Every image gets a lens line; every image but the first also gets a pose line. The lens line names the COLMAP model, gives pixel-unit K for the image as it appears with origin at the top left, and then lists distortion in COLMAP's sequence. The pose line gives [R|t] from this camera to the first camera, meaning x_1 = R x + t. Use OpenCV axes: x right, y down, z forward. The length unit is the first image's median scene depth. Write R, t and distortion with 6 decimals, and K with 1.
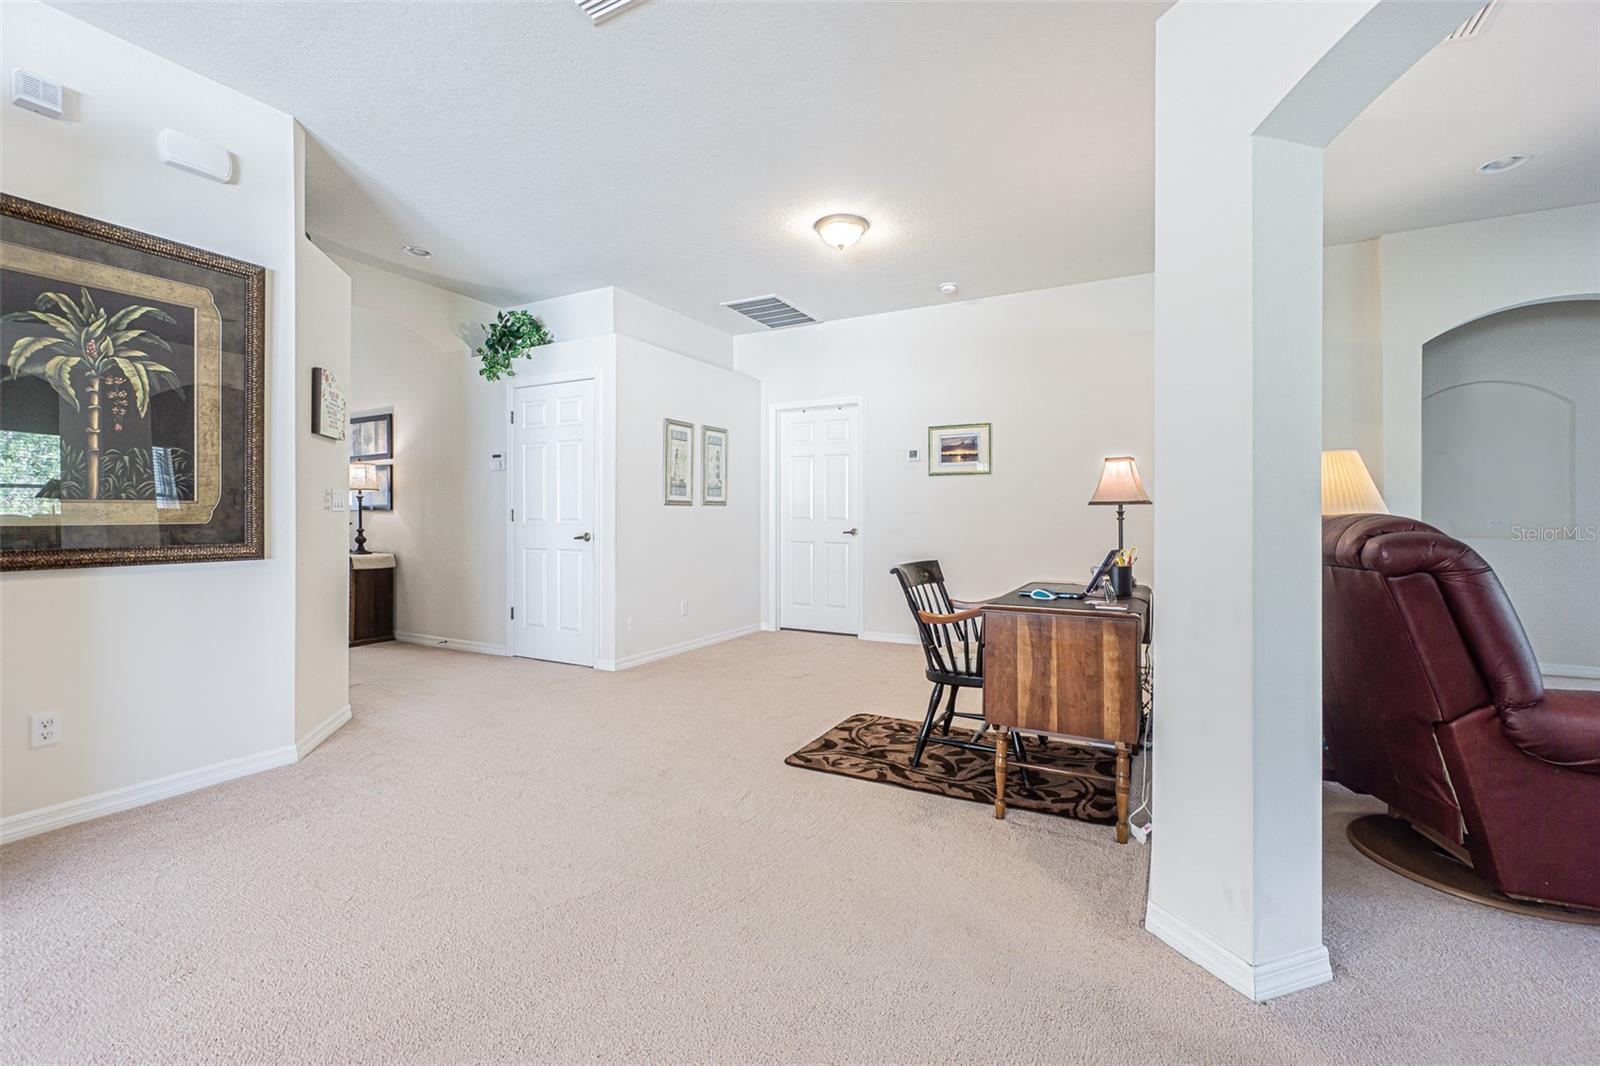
lens RADIAL K [[691.4, 0, 792.9], [0, 691.4, 510.2], [0, 0, 1]] dist [-0.002739, -0.000042]
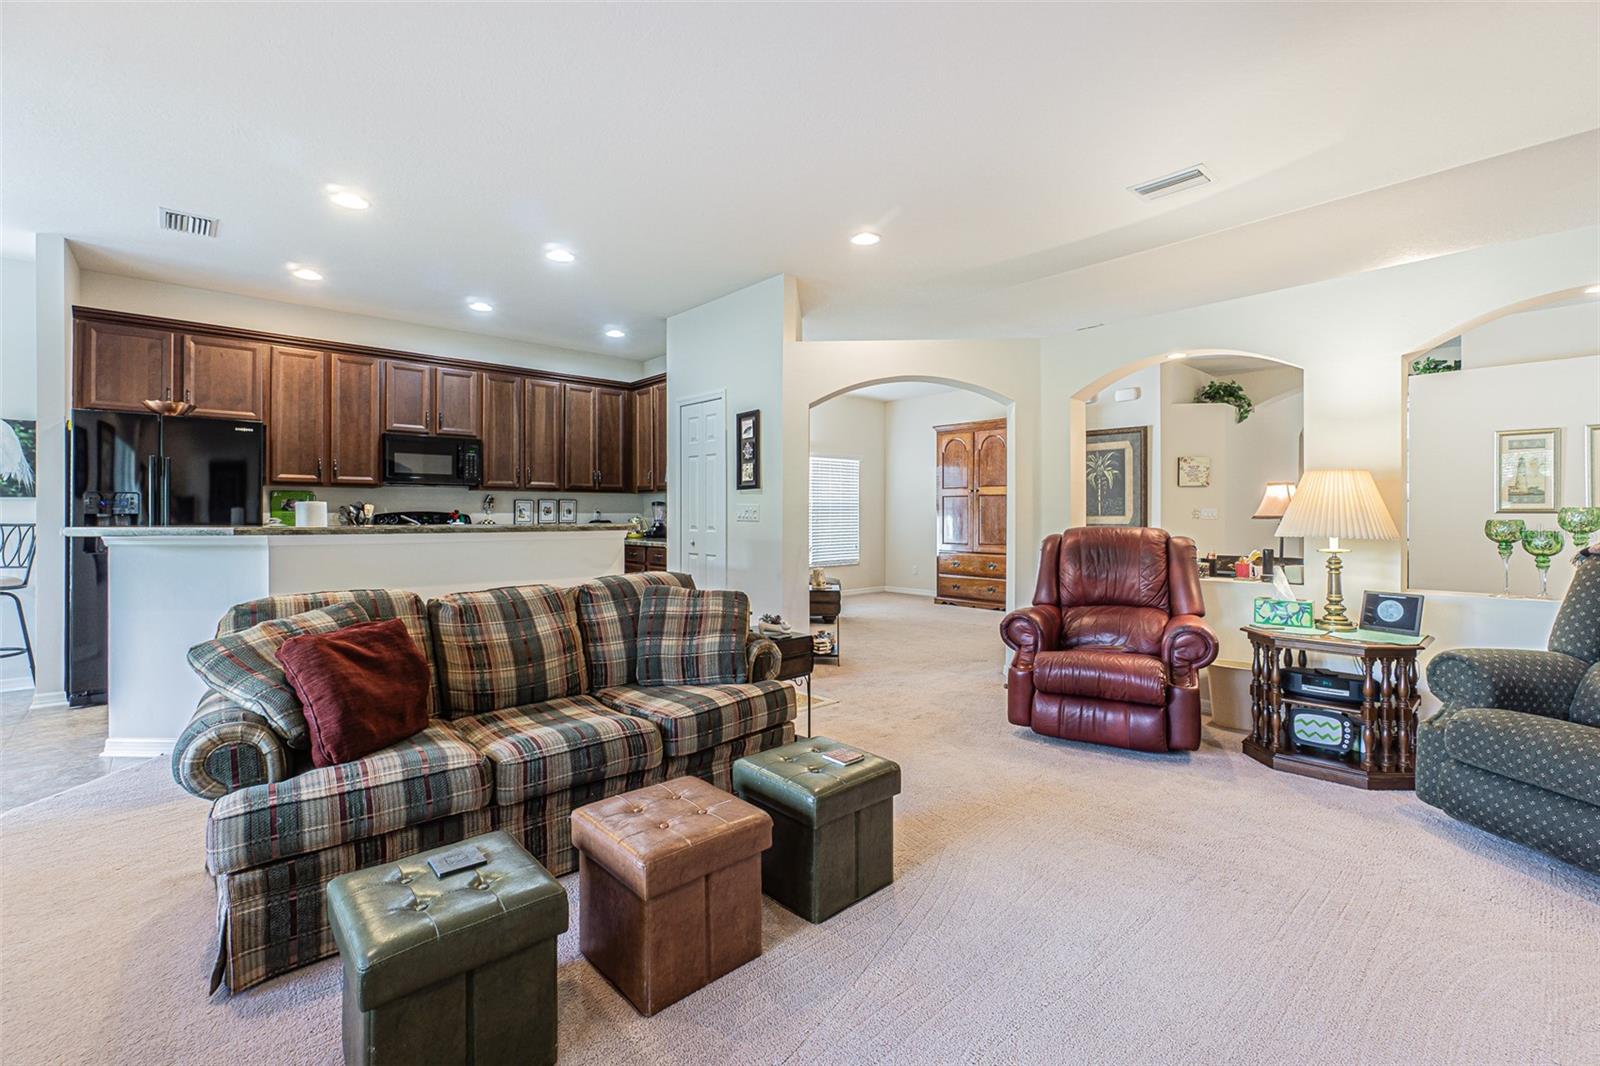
lens RADIAL K [[700.0, 0, 793.7], [0, 700.0, 505.5], [0, 0, 1]] dist [-0.001470, -0.000778]
pose [[-0.330968, -0.010734, -0.943581, 1.519524], [0.008161, 0.999865, -0.014237, -0.016906], [0.943607, -0.012413, -0.330835, 0.432100]]
